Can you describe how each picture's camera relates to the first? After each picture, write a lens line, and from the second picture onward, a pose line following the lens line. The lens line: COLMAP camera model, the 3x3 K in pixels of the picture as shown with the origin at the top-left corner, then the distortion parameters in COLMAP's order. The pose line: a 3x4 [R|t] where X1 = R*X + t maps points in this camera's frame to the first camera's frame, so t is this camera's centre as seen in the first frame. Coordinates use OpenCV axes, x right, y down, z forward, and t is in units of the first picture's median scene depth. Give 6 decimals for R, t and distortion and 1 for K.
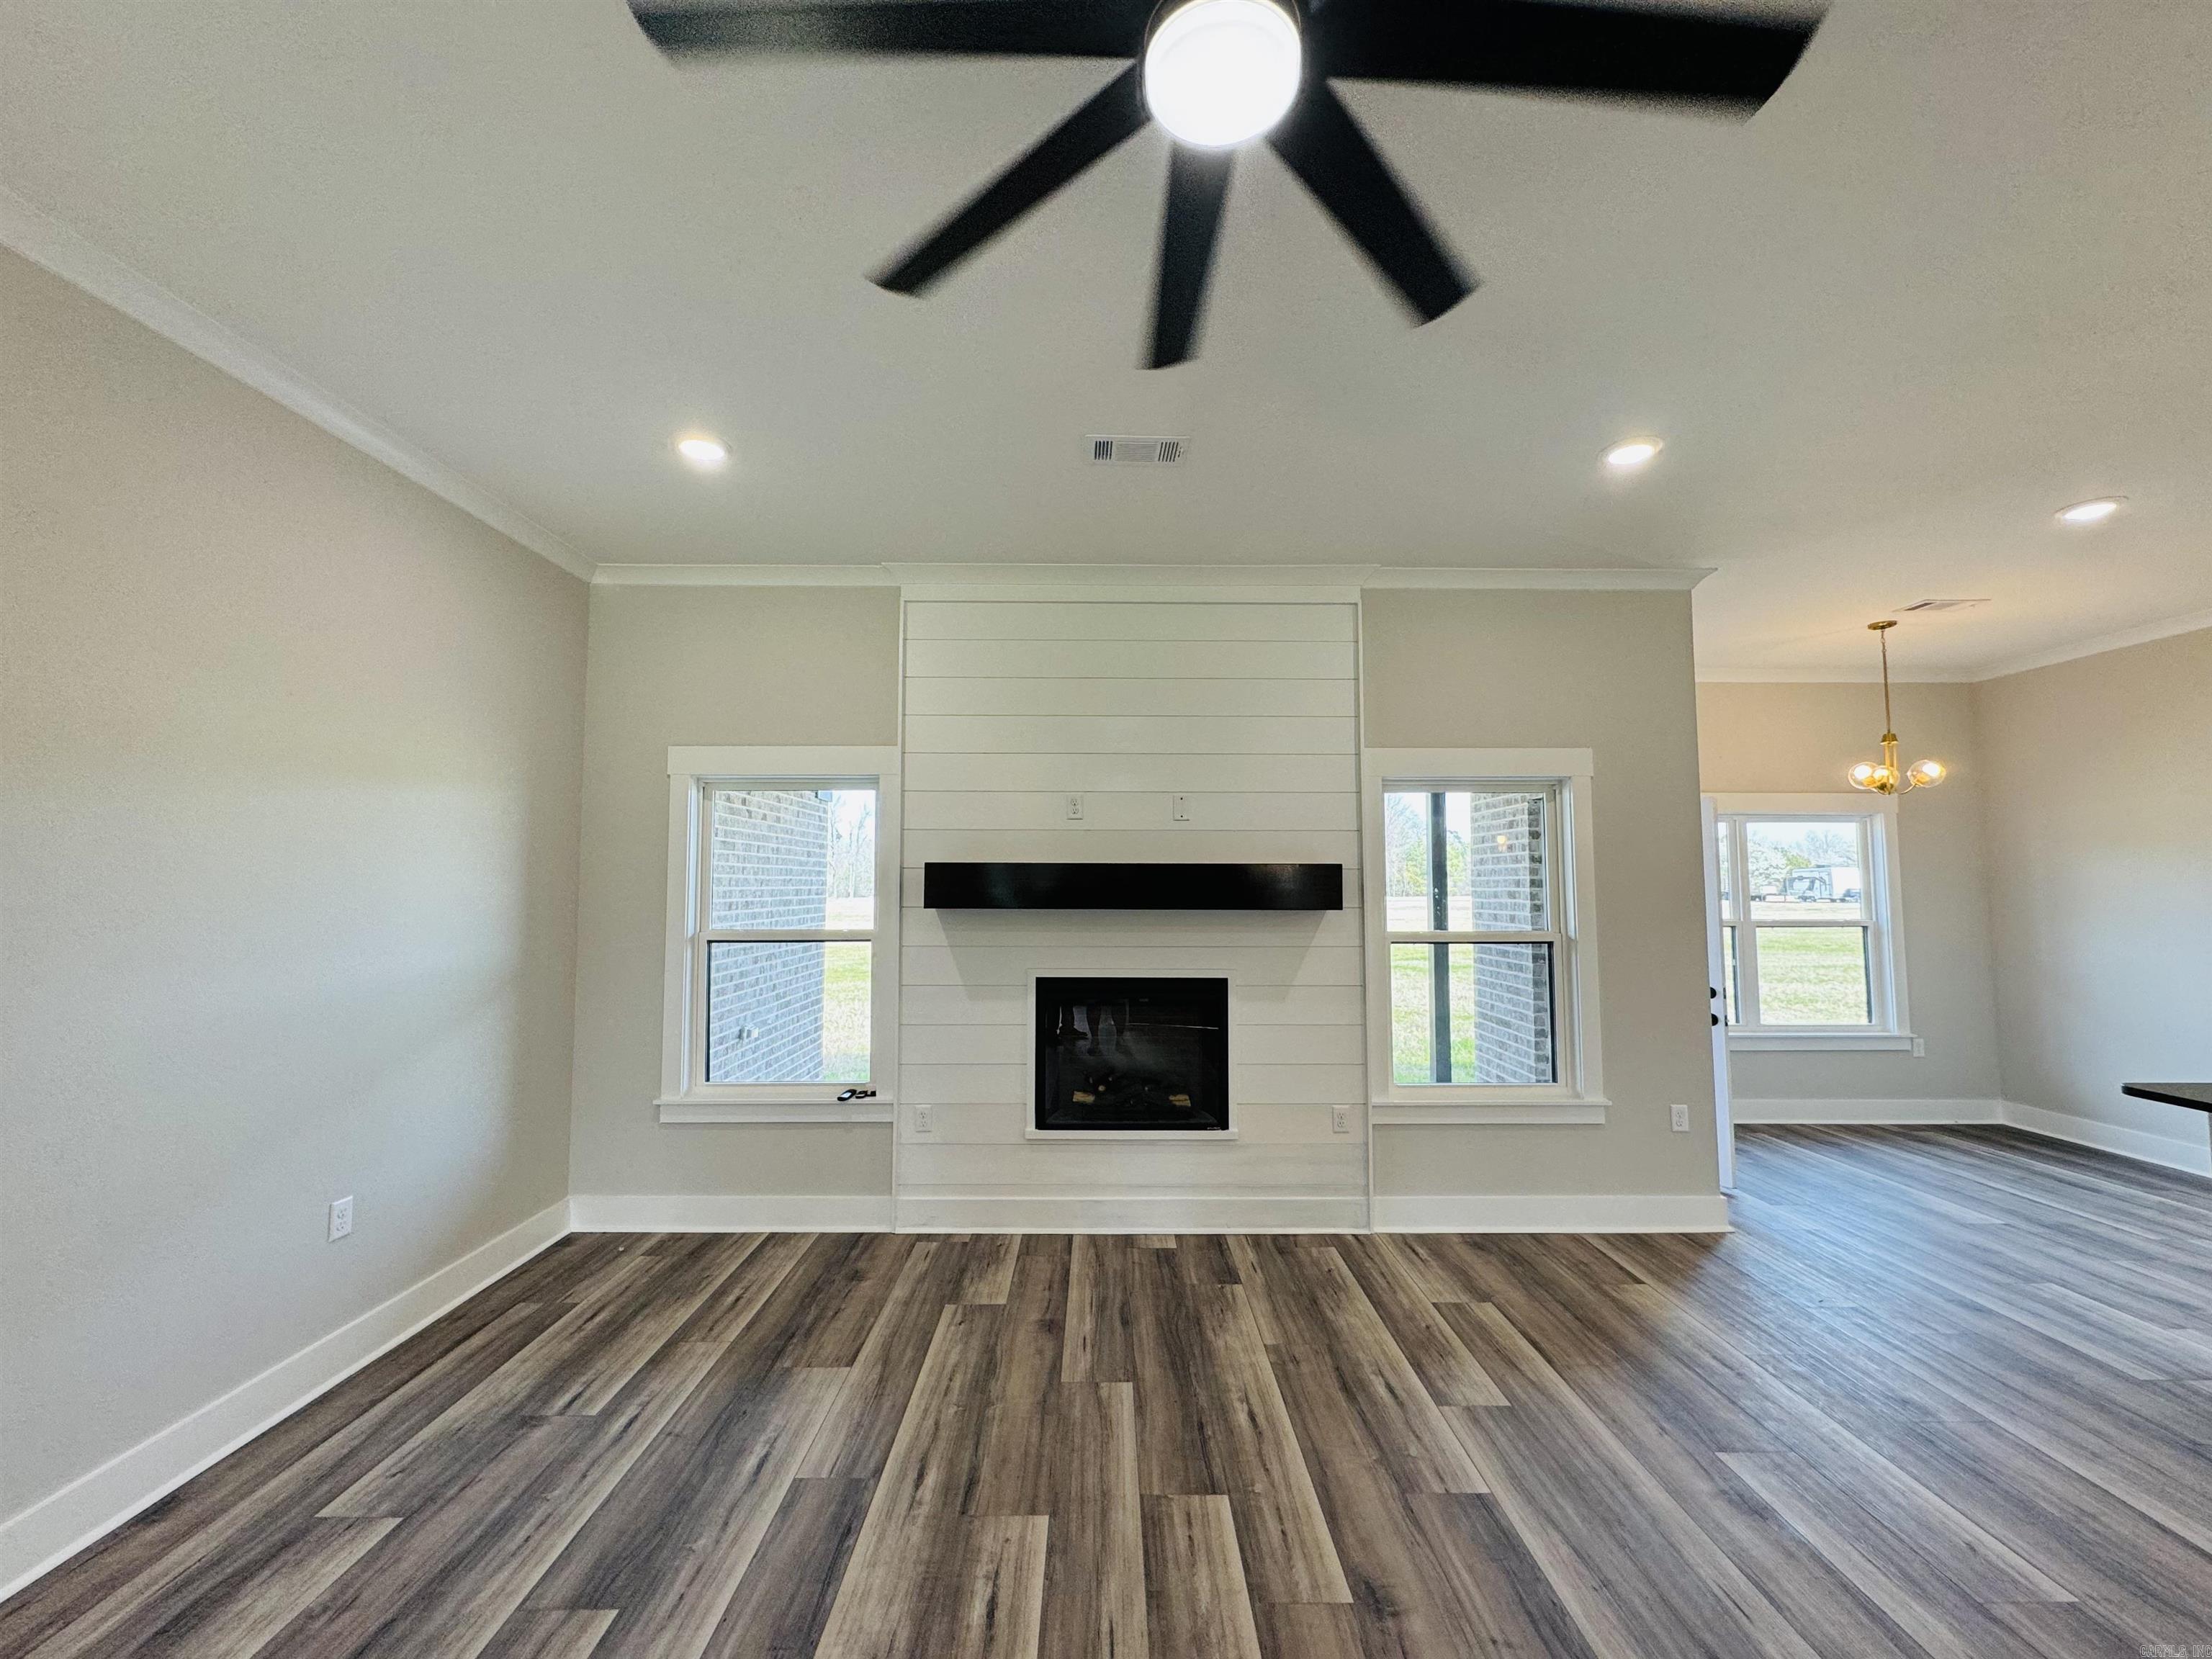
lens RADIAL K [[883.4, 0, 1105.8], [0, 883.4, 825.0], [0, 0, 1]] dist [0.000438, 0.000094]
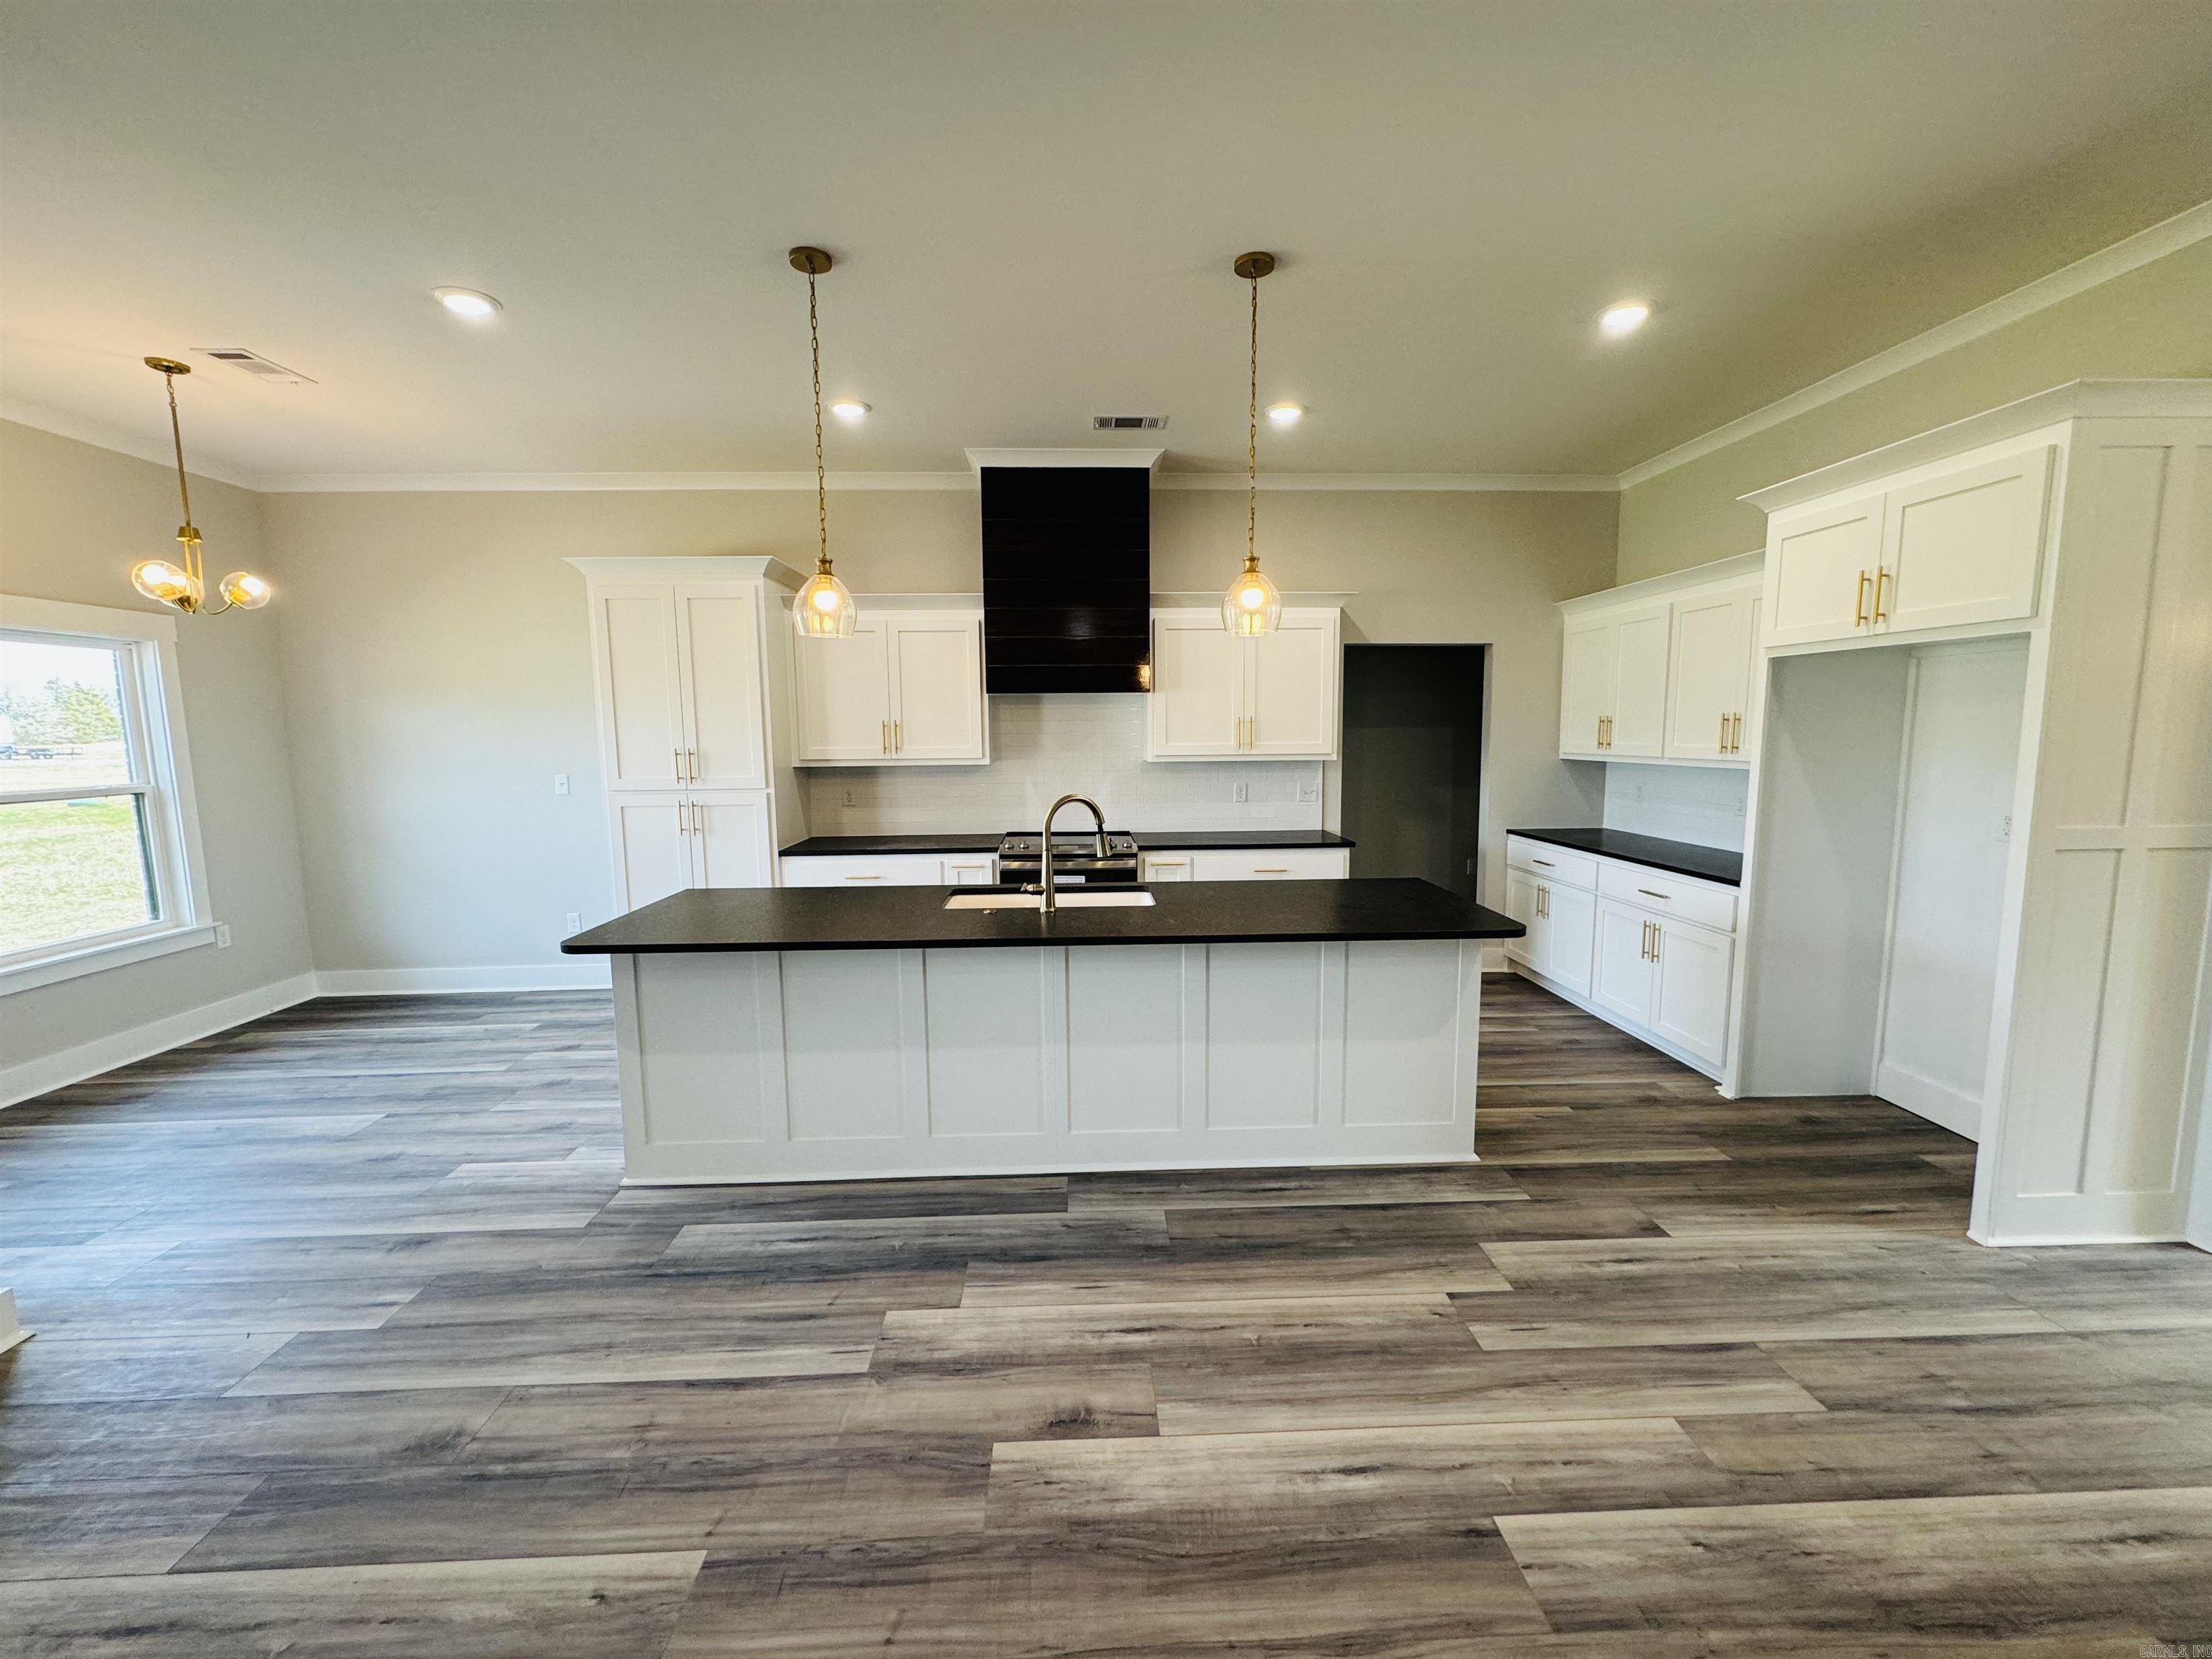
lens RADIAL K [[883.4, 0, 1098.5], [0, 883.4, 825.5], [0, 0, 1]] dist [0.000438, 0.000094]
pose [[-0.027462, -0.114541, 0.993039, 0.147325], [-0.054573, 0.992104, 0.112924, 0.020562], [-0.998132, -0.051092, -0.033496, 0.331148]]
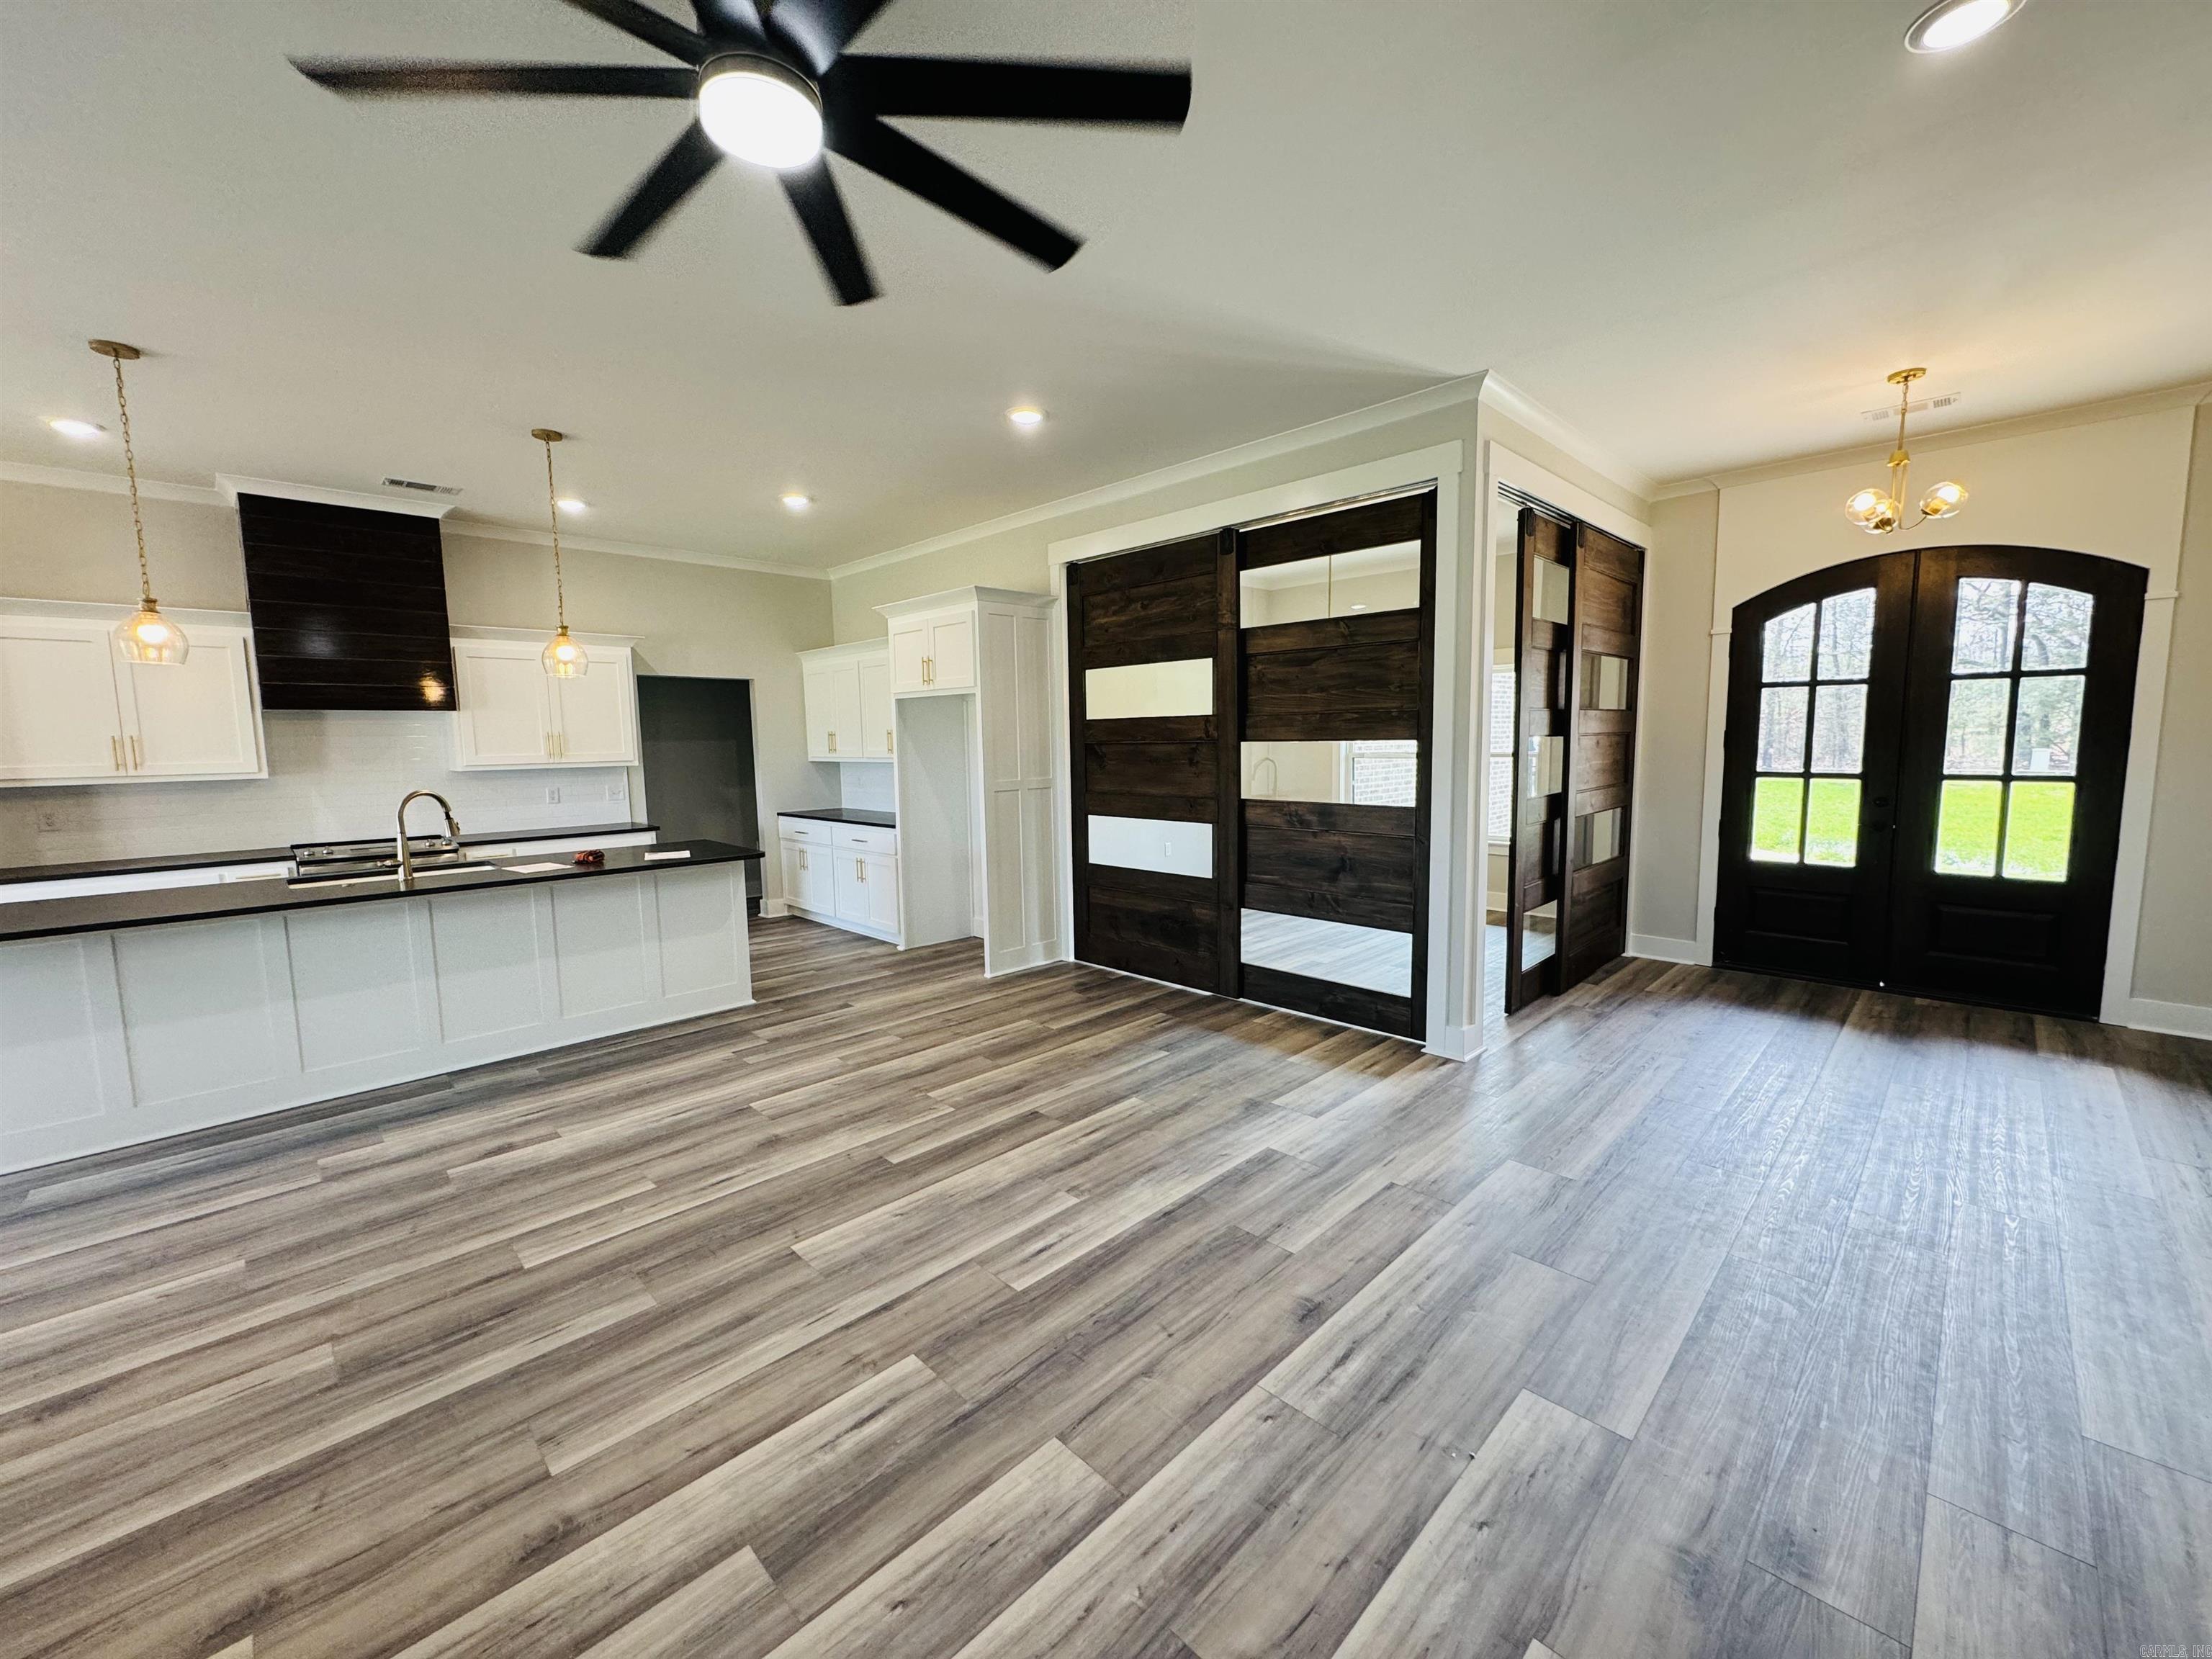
lens RADIAL K [[883.4, 0, 1109.8], [0, 883.4, 826.9], [0, 0, 1]] dist [0.000438, 0.000094]
pose [[-0.701466, -0.067664, 0.709484, -0.390334], [-0.032893, 0.997496, 0.062610, 0.035059], [-0.711944, 0.020582, -0.701935, 0.486684]]
